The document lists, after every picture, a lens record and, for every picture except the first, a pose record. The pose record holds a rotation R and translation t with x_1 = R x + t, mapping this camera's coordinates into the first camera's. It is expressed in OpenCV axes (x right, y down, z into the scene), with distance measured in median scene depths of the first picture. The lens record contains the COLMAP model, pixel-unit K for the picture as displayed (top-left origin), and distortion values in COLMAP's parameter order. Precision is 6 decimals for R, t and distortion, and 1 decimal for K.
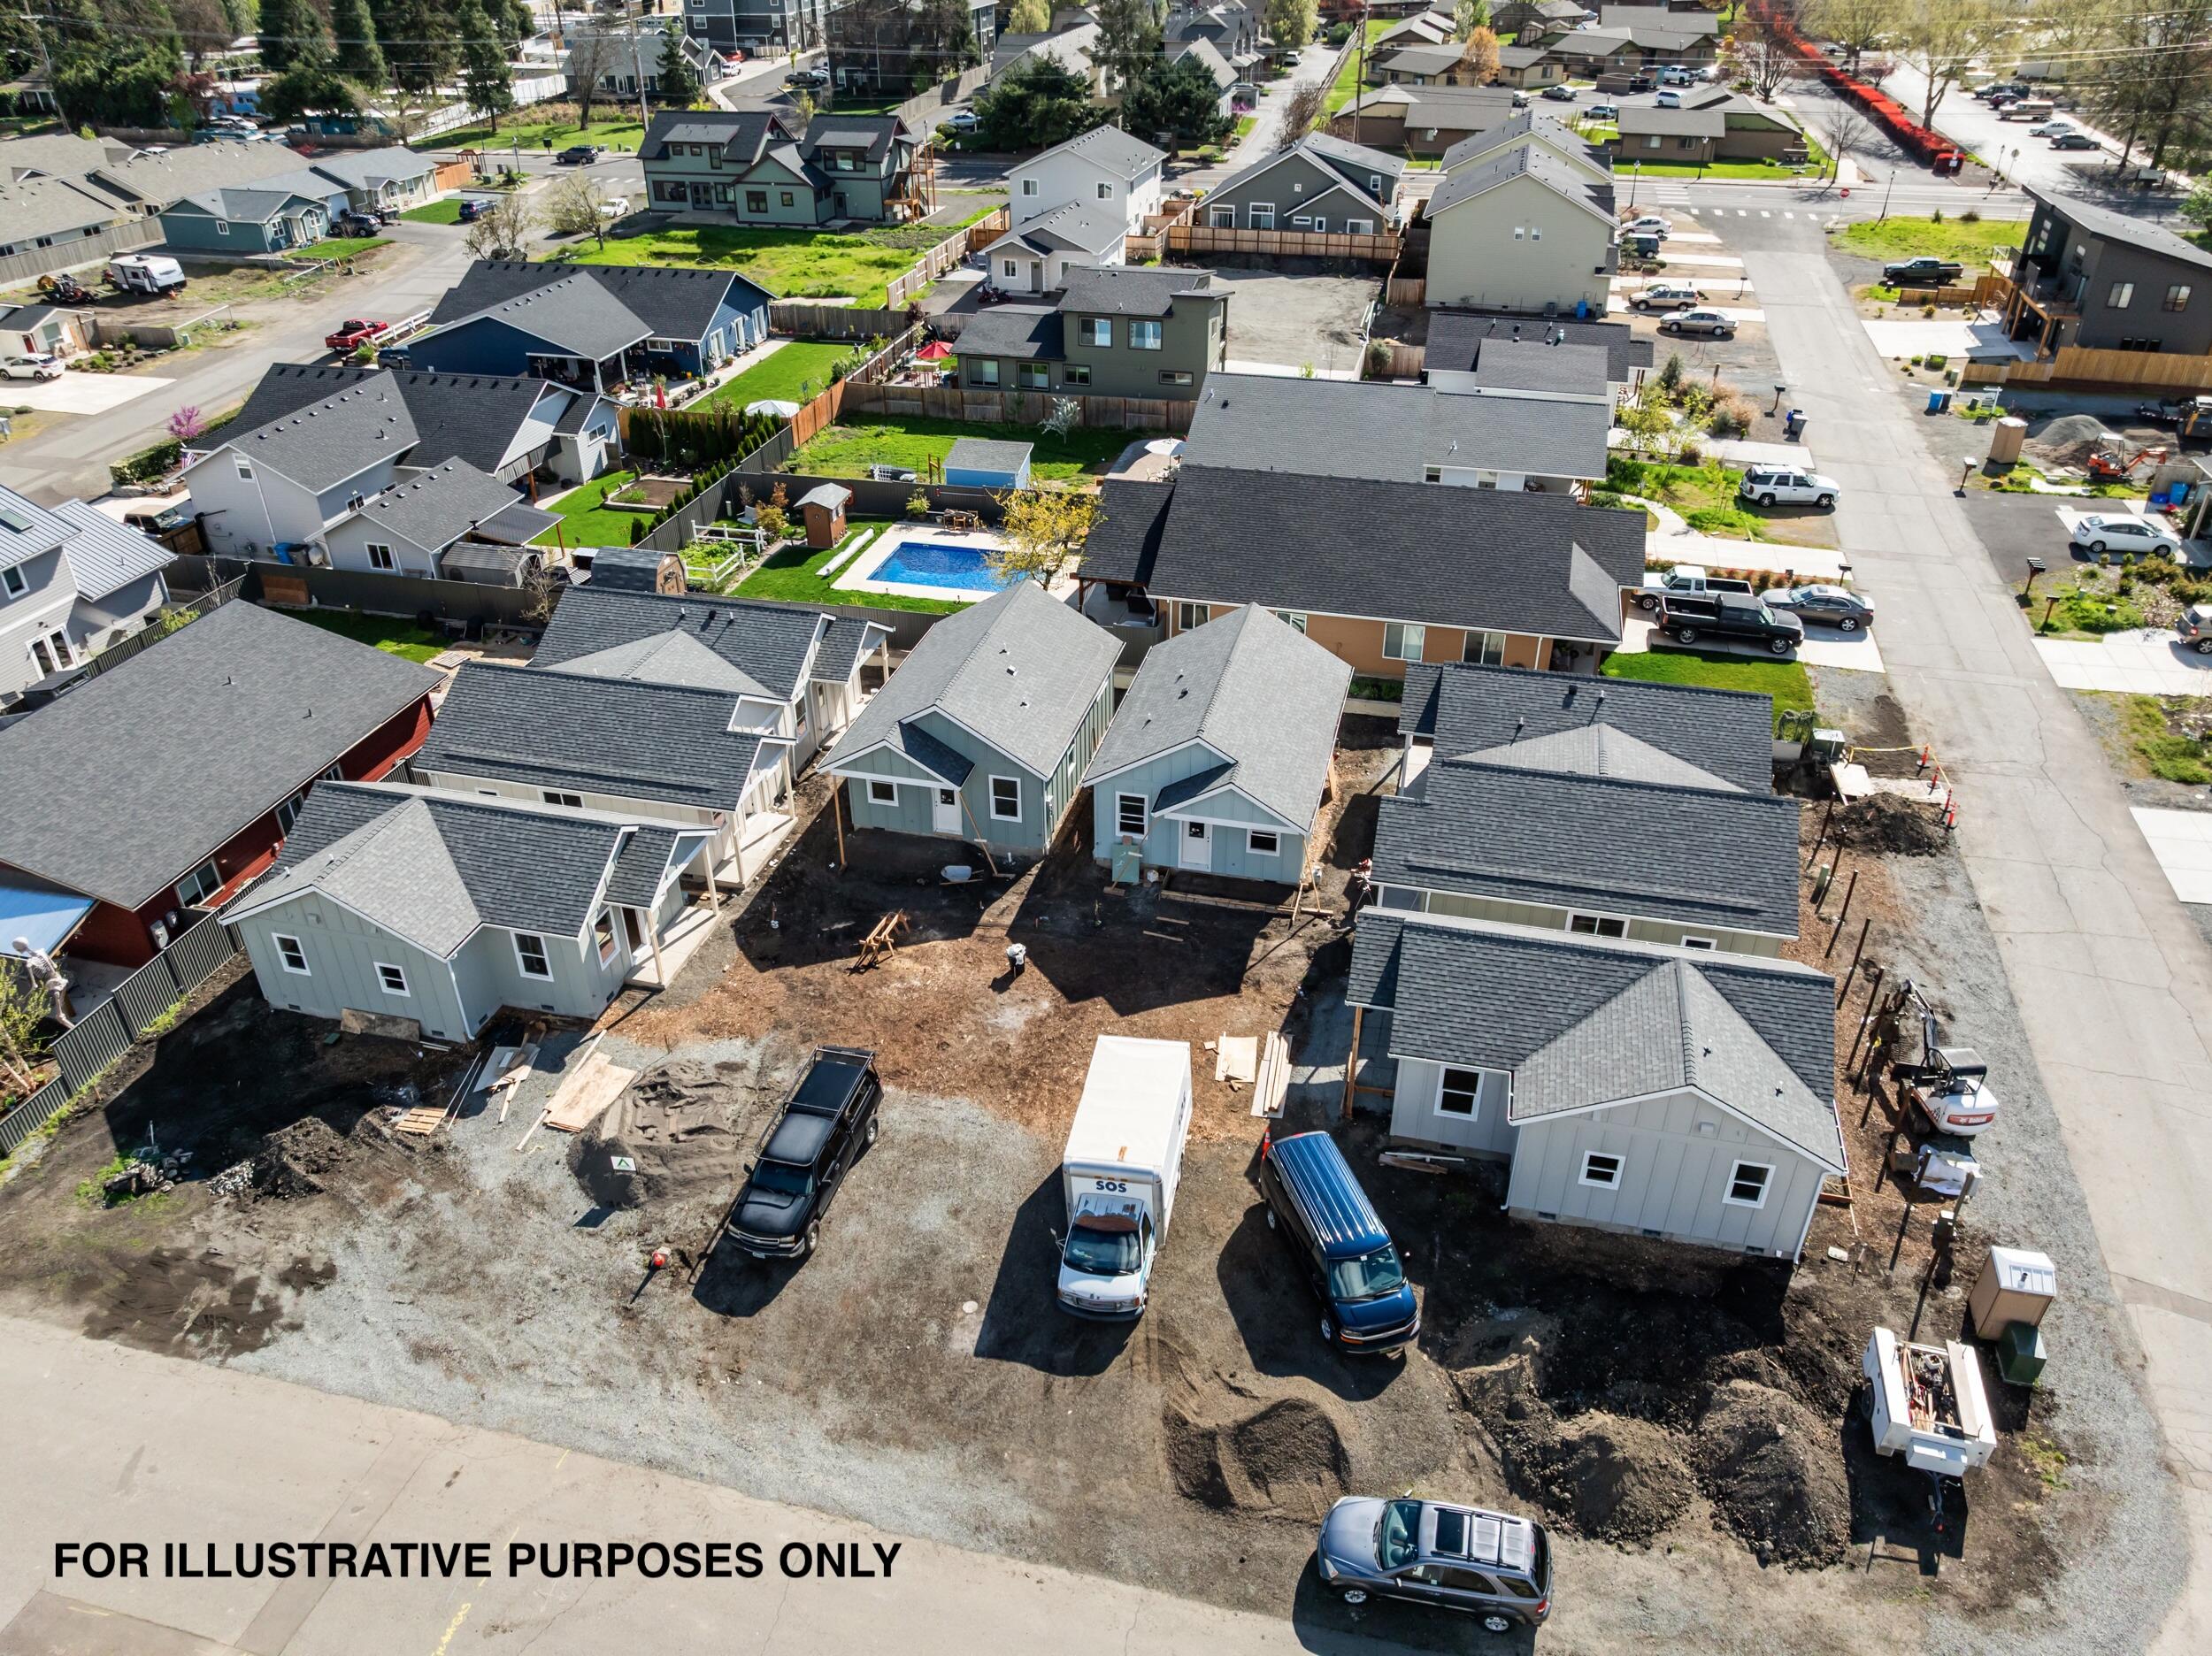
lens RADIAL K [[1570.5, 0, 1109.2], [0, 1570.5, 831.7], [0, 0, 1]] dist [-0.044044, 0.008729]
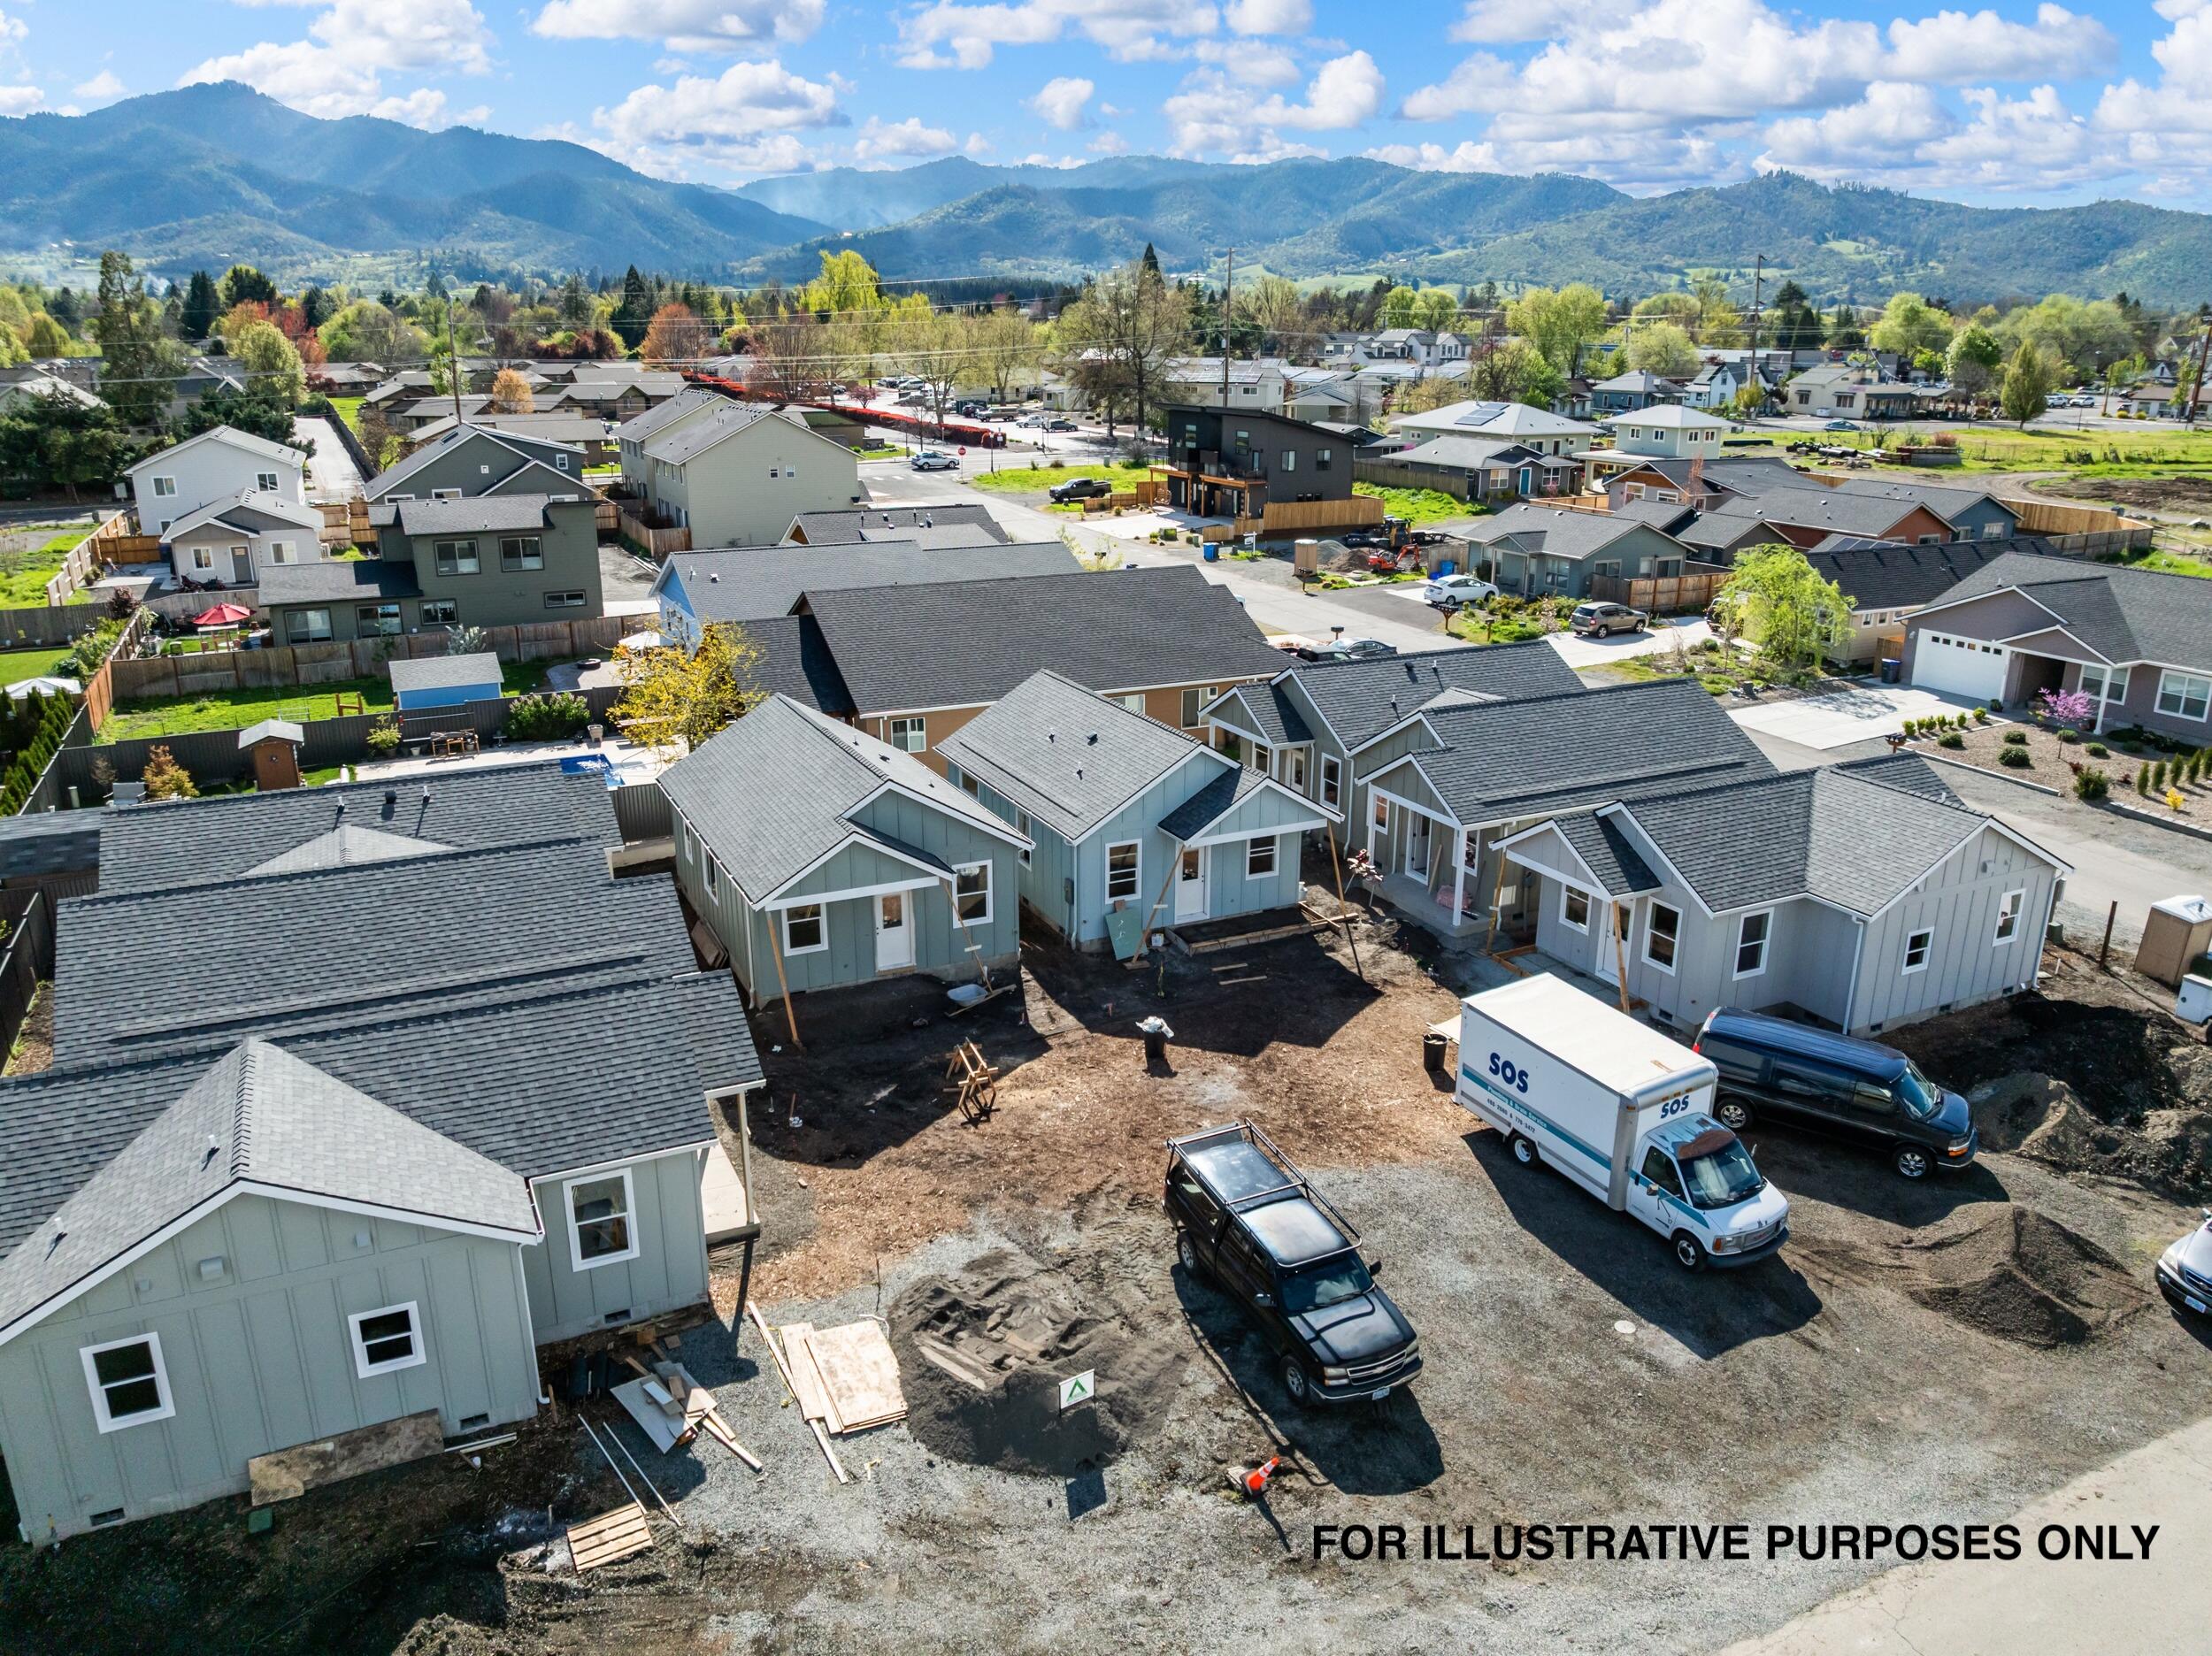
lens RADIAL K [[1570.5, 0, 1102.9], [0, 1570.5, 823.2], [0, 0, 1]] dist [-0.044044, 0.008729]
pose [[0.764970, -0.185503, 0.616774, -0.555768], [0.336874, 0.931430, -0.137676, 0.084718], [-0.548942, 0.313093, 0.775007, 0.408310]]
